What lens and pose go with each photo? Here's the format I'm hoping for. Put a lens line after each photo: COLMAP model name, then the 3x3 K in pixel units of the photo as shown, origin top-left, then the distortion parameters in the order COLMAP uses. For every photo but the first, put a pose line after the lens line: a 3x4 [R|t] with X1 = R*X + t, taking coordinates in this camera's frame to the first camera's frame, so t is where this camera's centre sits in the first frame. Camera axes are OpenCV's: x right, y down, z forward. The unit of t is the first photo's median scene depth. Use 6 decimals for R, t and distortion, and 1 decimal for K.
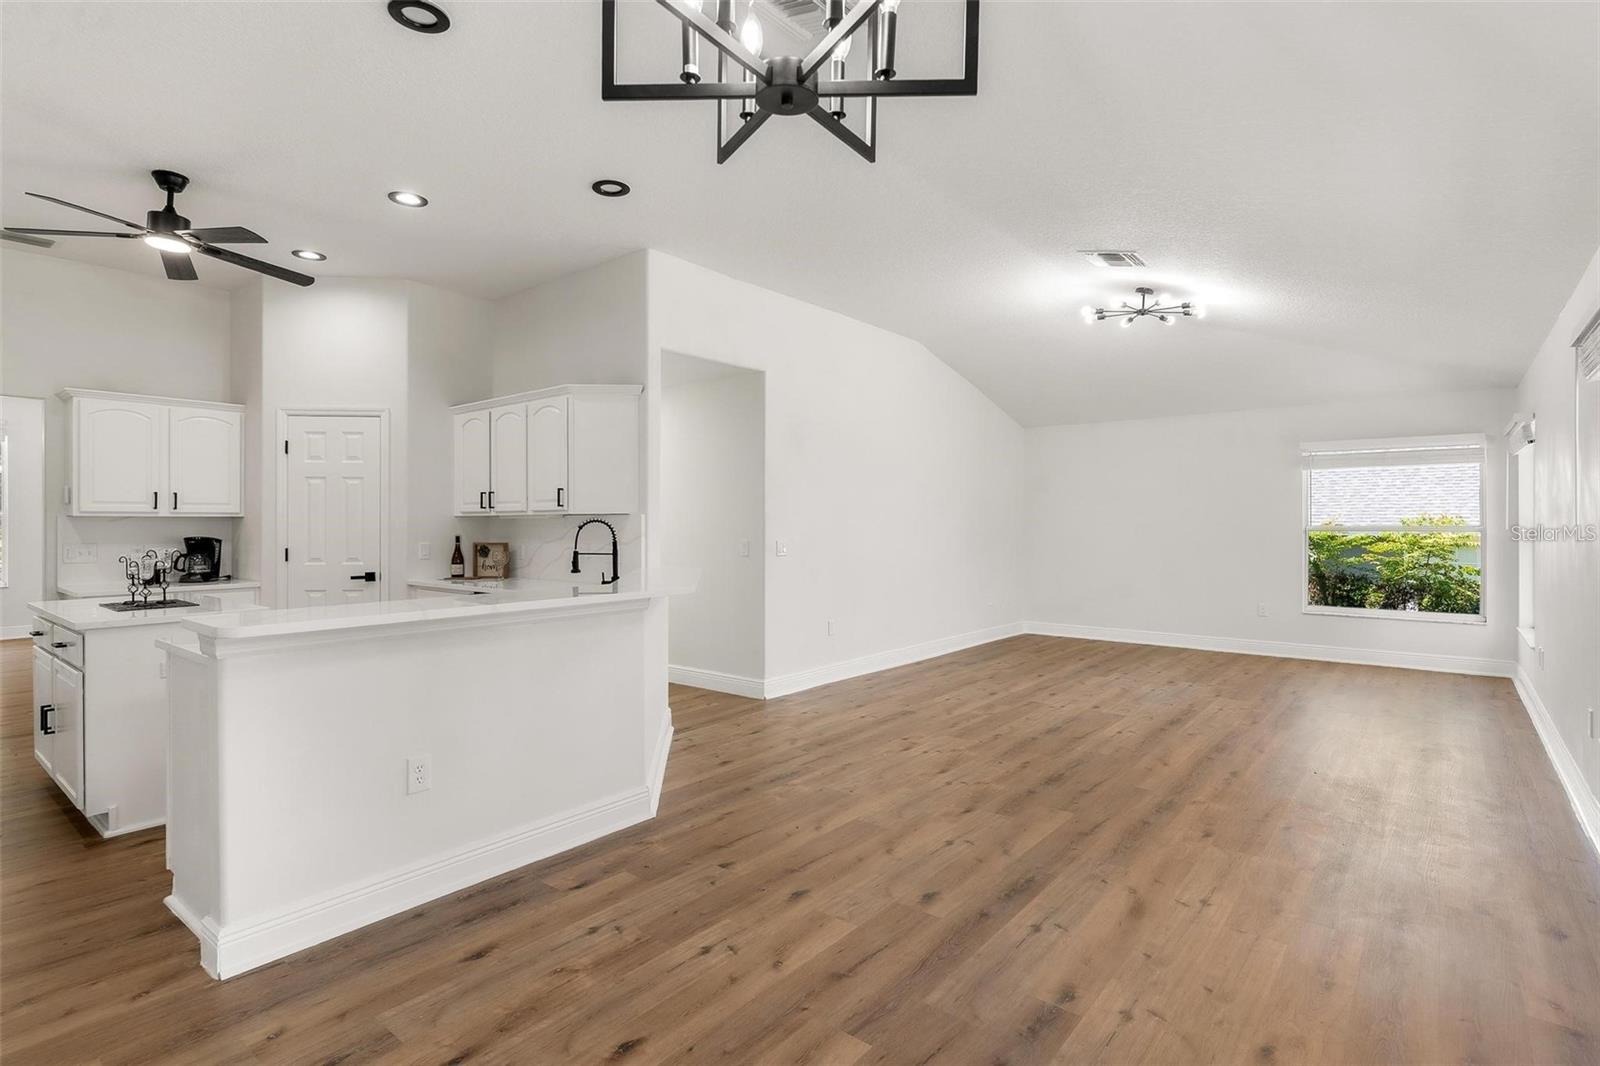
lens RADIAL K [[782.8, 0, 784.7], [0, 782.8, 525.8], [0, 0, 1]] dist [0.003445, 0.000246]
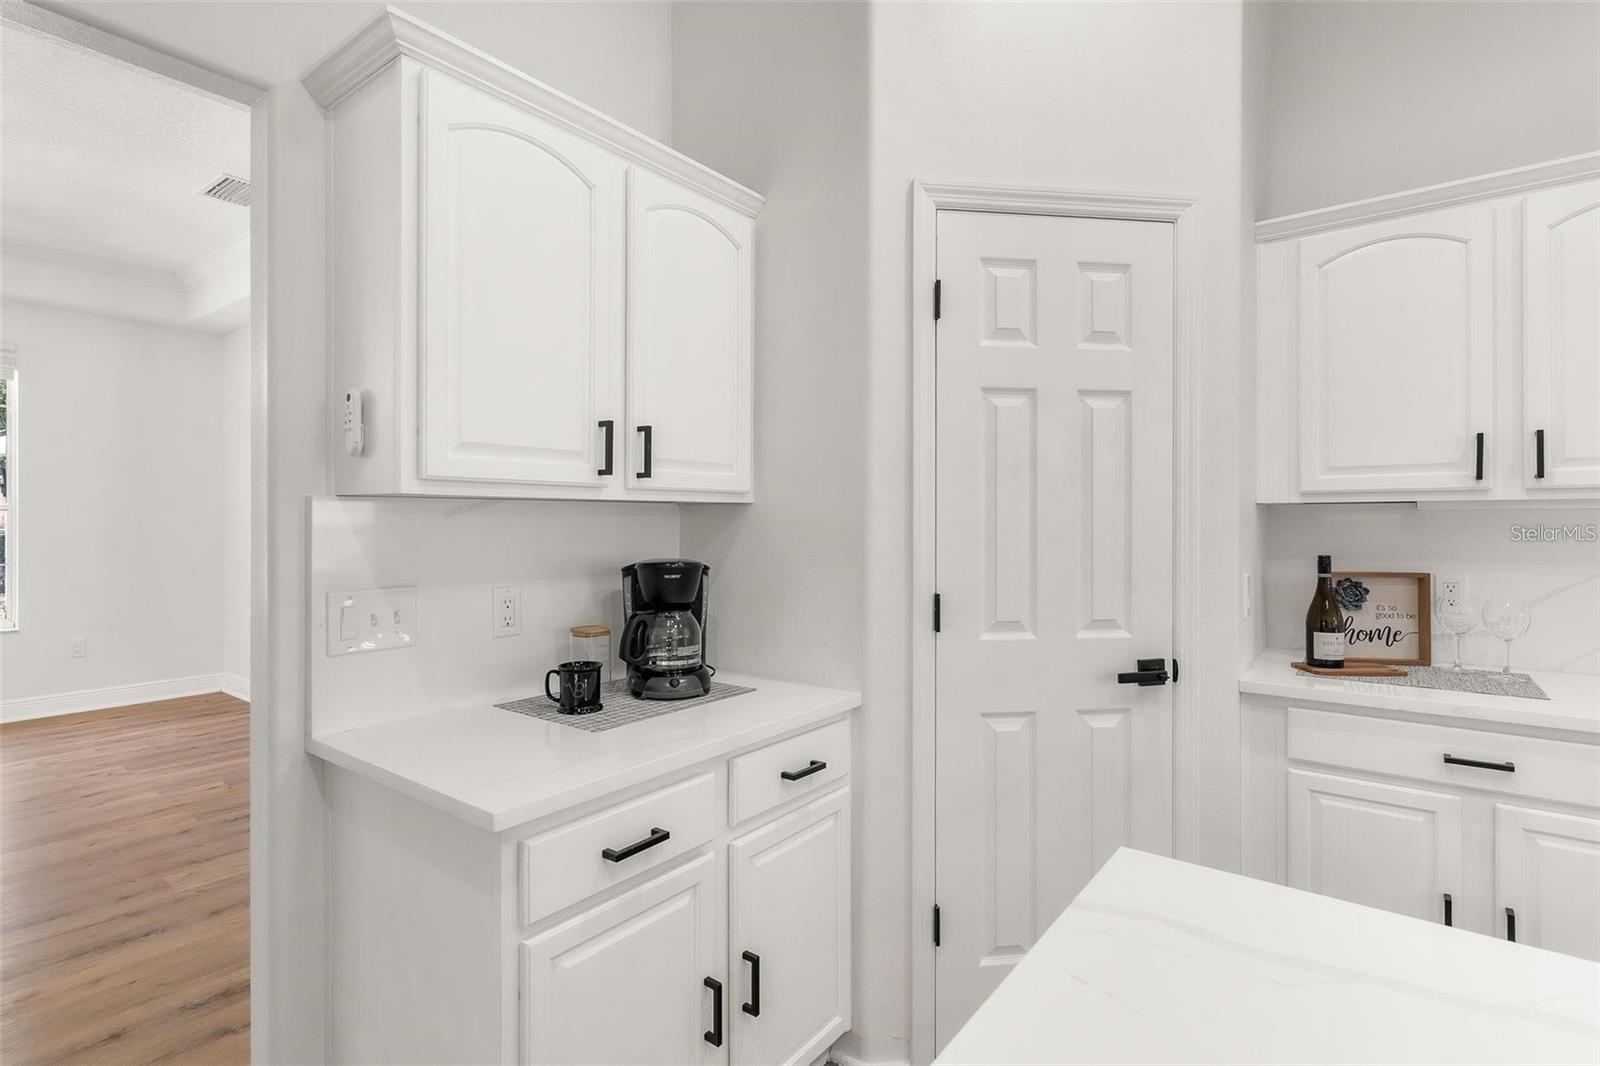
lens RADIAL K [[782.8, 0, 799.8], [0, 782.8, 526.8], [0, 0, 1]] dist [0.003445, 0.000246]
pose [[0.999500, 0.000622, 0.031607, -0.774873], [-0.000653, 0.999999, 0.000972, -0.001098], [-0.031606, -0.000992, 0.999500, 0.722215]]
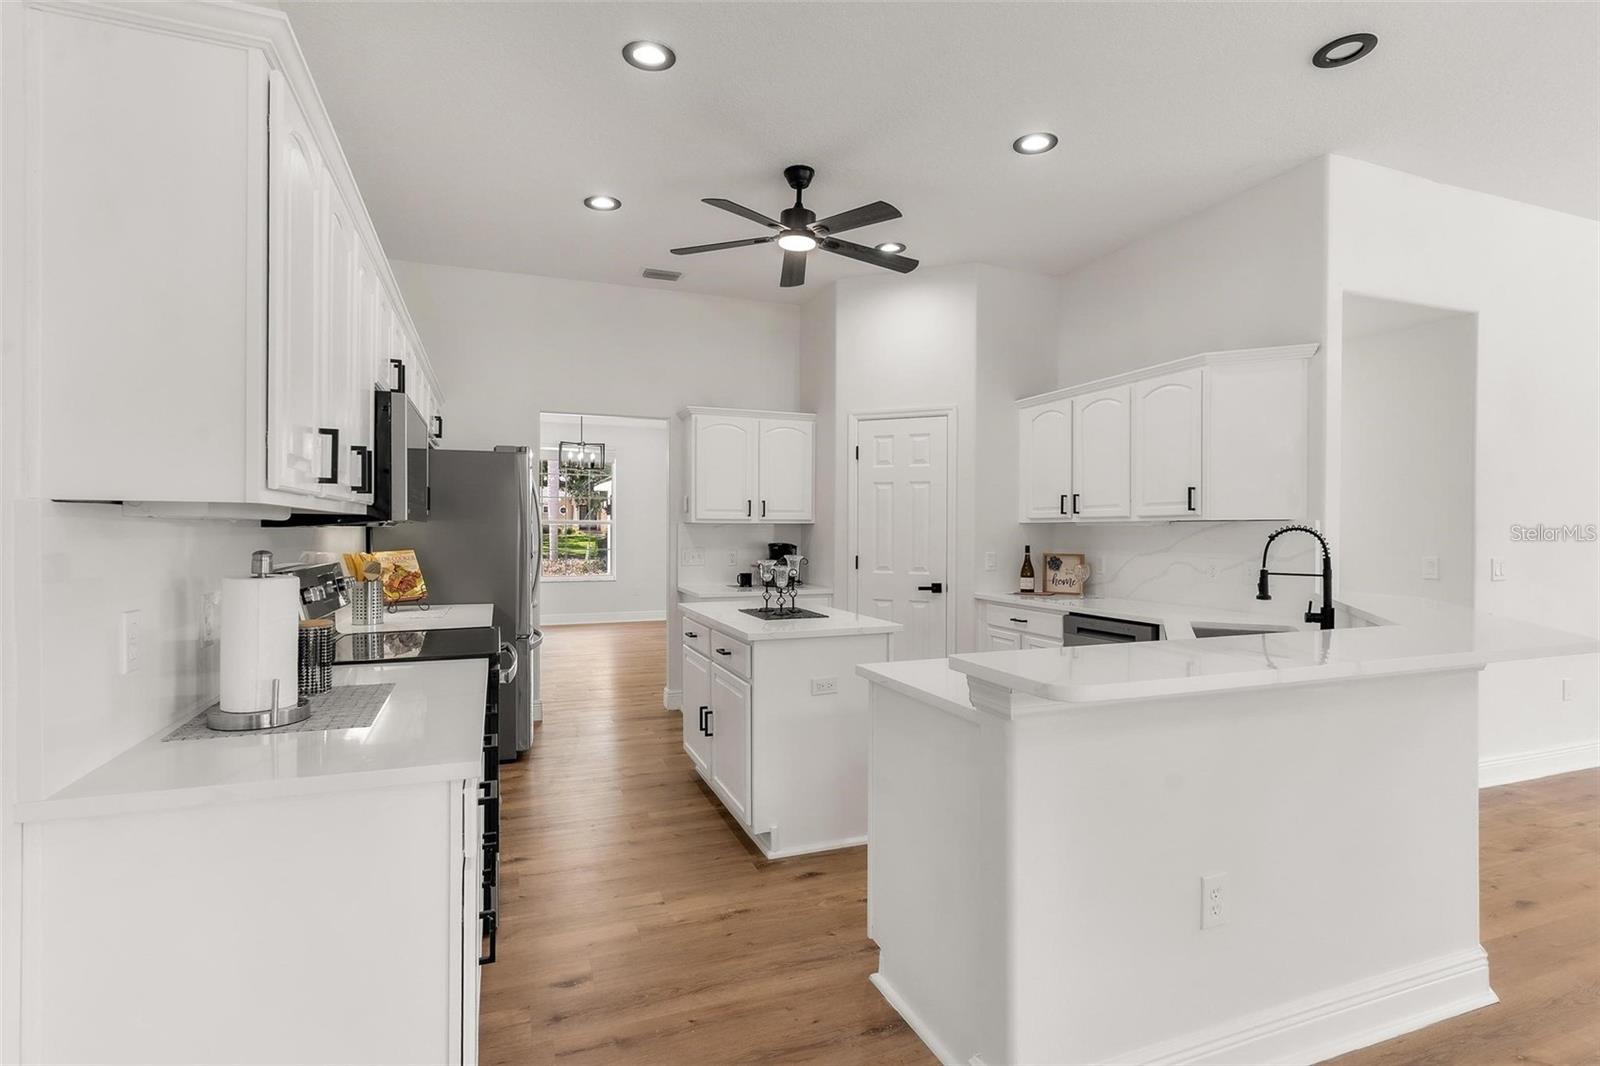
lens RADIAL K [[782.8, 0, 806.2], [0, 782.8, 539.5], [0, 0, 1]] dist [0.003445, 0.000246]
pose [[0.874288, 0.010048, -0.485304, -0.236498], [-0.006275, 0.999936, 0.009398, -0.000350], [0.485368, -0.005171, 0.874295, 0.123074]]
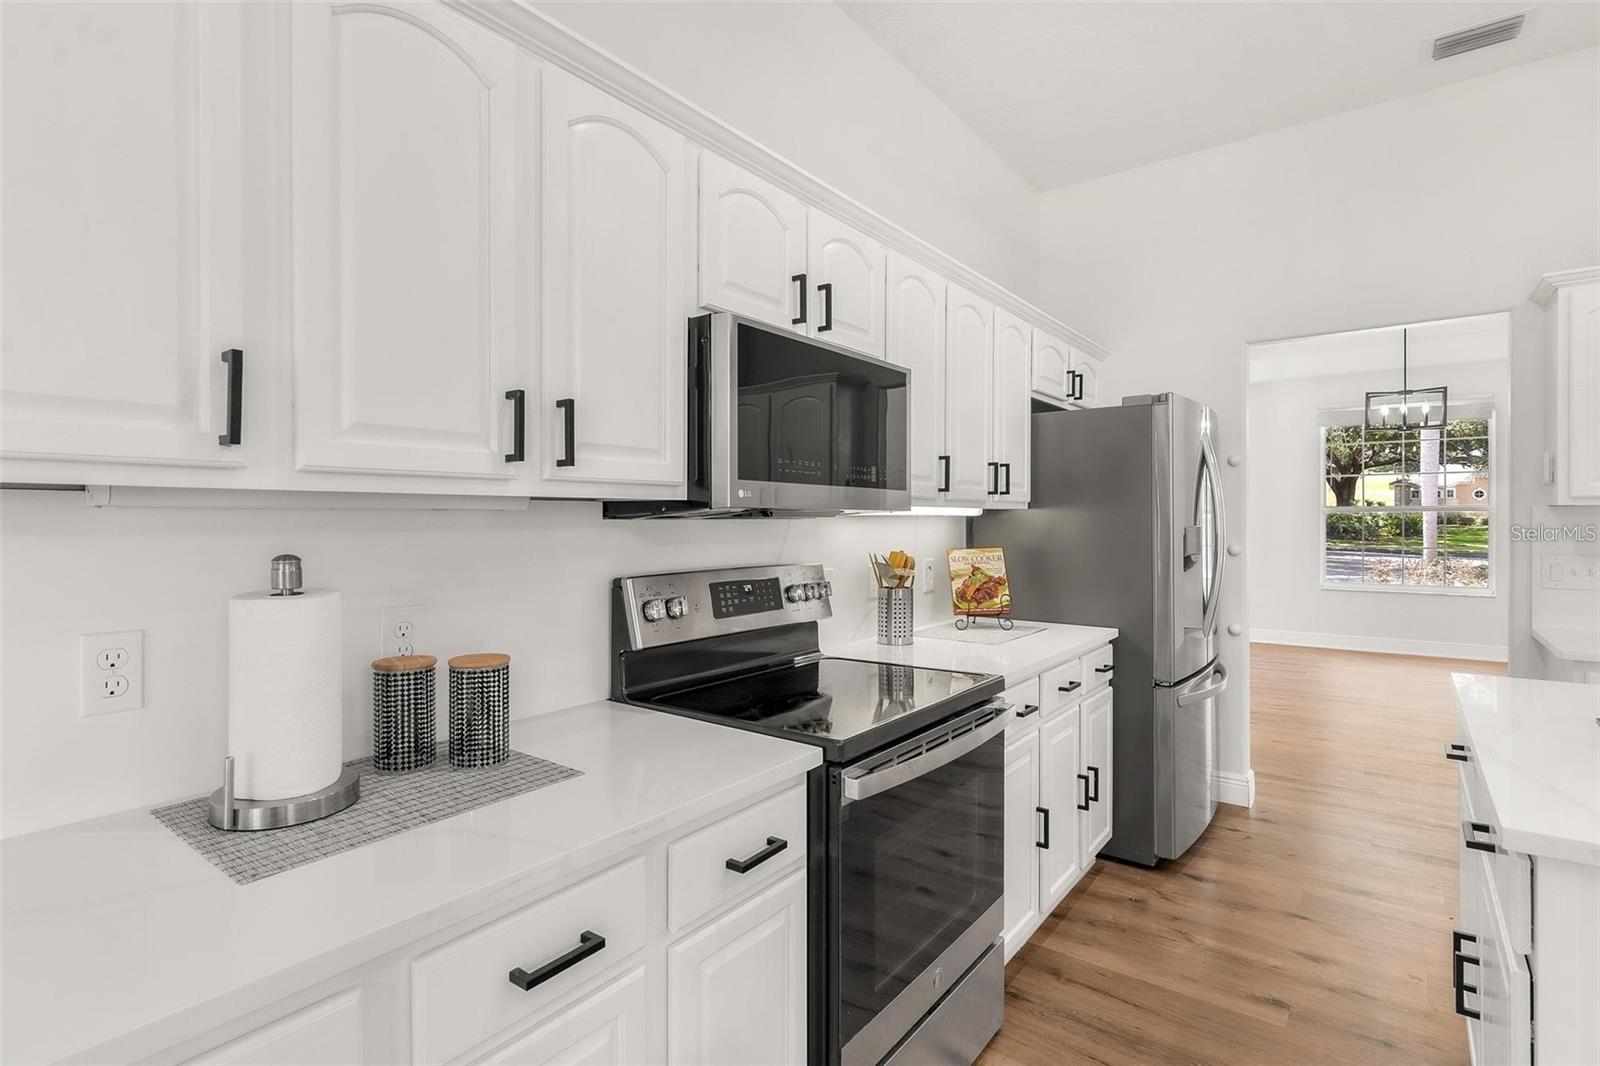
lens RADIAL K [[782.8, 0, 794.0], [0, 782.8, 519.5], [0, 0, 1]] dist [0.003445, 0.000246]
pose [[0.037527, 0.001153, -0.999295, -0.379483], [-0.002774, 0.999996, 0.001050, -0.001678], [0.999292, 0.002732, 0.037530, 0.447787]]
